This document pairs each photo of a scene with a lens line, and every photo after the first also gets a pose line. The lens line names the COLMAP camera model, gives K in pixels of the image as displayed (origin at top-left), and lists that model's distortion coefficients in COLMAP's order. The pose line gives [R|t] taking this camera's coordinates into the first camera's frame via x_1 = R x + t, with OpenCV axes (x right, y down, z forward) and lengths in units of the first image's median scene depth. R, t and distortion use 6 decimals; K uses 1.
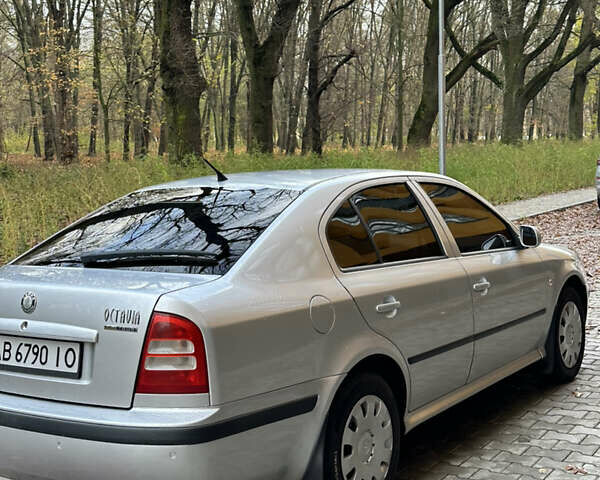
lens RADIAL K [[936.5, 0, 303.2], [0, 936.5, 236.5], [0, 0, 1]] dist [0.106804, 0.000000]
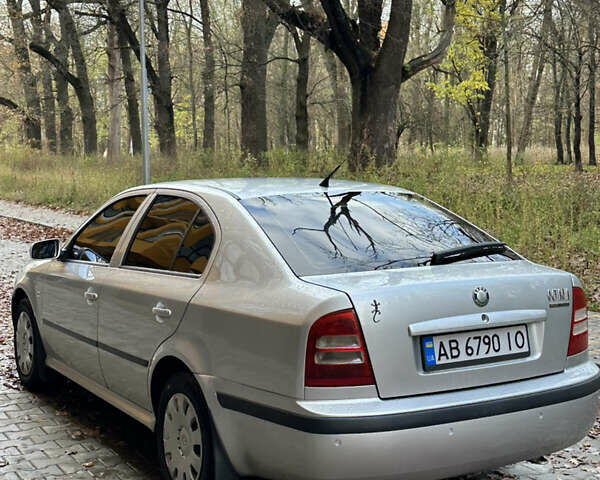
lens RADIAL K [[936.5, 0, 300.7], [0, 936.5, 240.8], [0, 0, 1]] dist [0.106804, 0.000000]
pose [[0.432202, -0.039837, 0.900896, -1.227853], [0.064885, 0.997808, 0.012994, -0.017434], [-0.899439, 0.052838, 0.433840, 0.672479]]
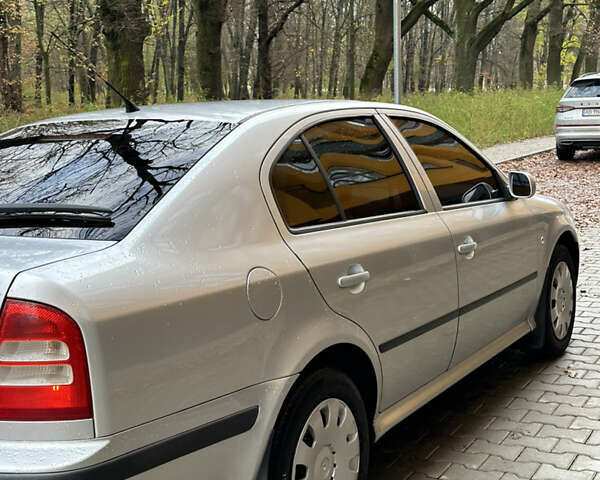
lens RADIAL K [[936.5, 0, 301.8], [0, 936.5, 235.3], [0, 0, 1]] dist [0.106804, 0.000000]
pose [[0.998743, -0.007472, 0.049571, 0.013532], [0.005014, 0.998760, 0.049525, 0.003124], [-0.049879, -0.049214, 0.997542, 0.283560]]
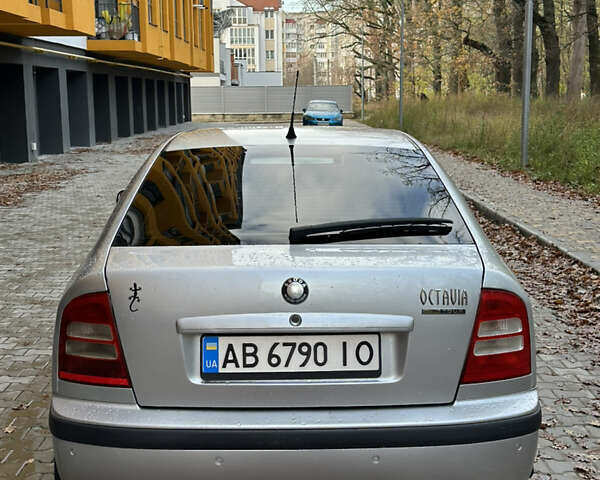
lens RADIAL K [[936.5, 0, 304.1], [0, 936.5, 245.1], [0, 0, 1]] dist [0.106804, 0.000000]
pose [[0.821338, -0.050403, 0.568211, -0.677067], [0.024027, 0.998262, 0.053820, -0.009335], [-0.569936, -0.030552, 0.821121, 0.328585]]
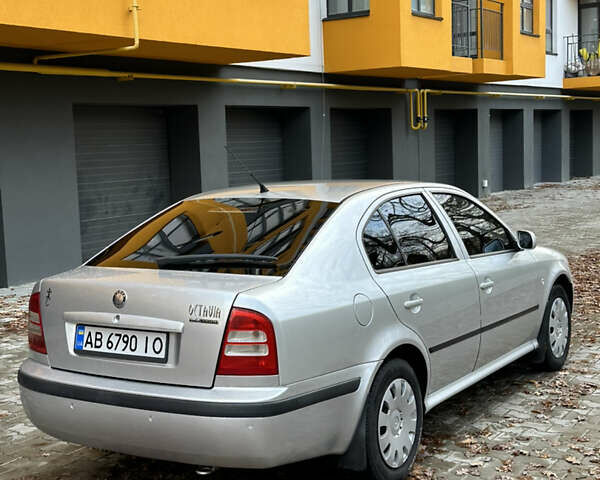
lens RADIAL K [[938.9, 0, 300.5], [0, 938.9, 243.6], [0, 0, 1]] dist [0.095686, 0.000000]
pose [[0.999442, 0.004153, 0.033152, -0.096957], [-0.004553, 0.999918, 0.011975, -0.013168], [-0.033099, -0.012119, 0.999379, -0.168184]]
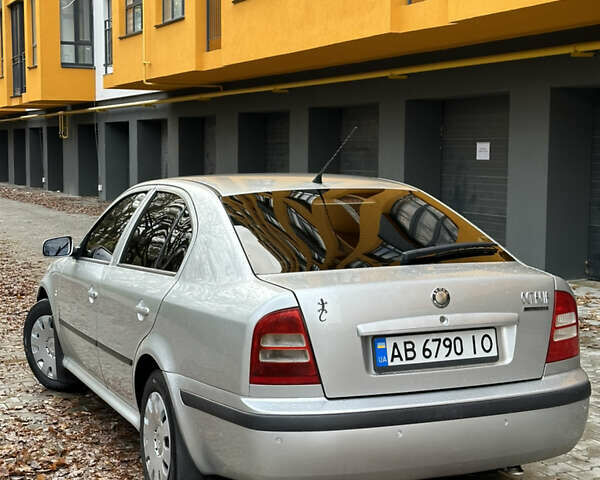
lens RADIAL K [[1113.3, 0, 298.2], [0, 1113.3, 243.6], [0, 0, 1]] dist [0.123700, 0.000000]
pose [[0.553154, -0.037609, 0.832230, -1.284340], [0.057575, 0.998318, 0.006846, -0.005356], [-0.831087, 0.044129, 0.554389, 0.423594]]
